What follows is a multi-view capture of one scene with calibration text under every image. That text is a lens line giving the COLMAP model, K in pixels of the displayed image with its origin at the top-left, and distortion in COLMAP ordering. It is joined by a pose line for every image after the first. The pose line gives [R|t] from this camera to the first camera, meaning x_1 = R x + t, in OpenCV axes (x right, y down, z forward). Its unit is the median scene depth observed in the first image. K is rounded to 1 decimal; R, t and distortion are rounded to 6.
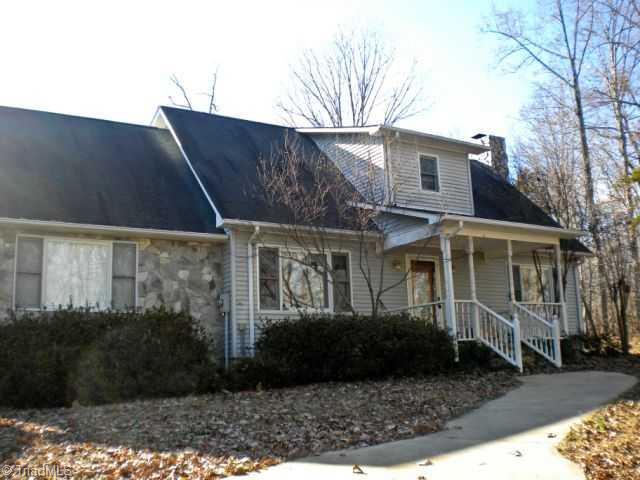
lens RADIAL K [[660.5, 0, 329.0], [0, 660.5, 224.2], [0, 0, 1]] dist [-0.052985, -0.174676]
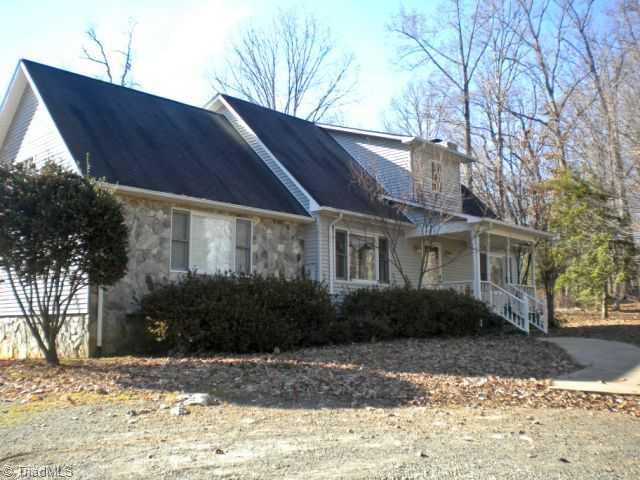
lens RADIAL K [[660.5, 0, 329.0], [0, 660.5, 224.2], [0, 0, 1]] dist [-0.052985, -0.174676]
pose [[0.963594, 0.077870, 0.255779, -0.409188], [-0.091257, 0.994988, 0.040873, -0.023025], [-0.251315, -0.062727, 0.965871, -0.185851]]
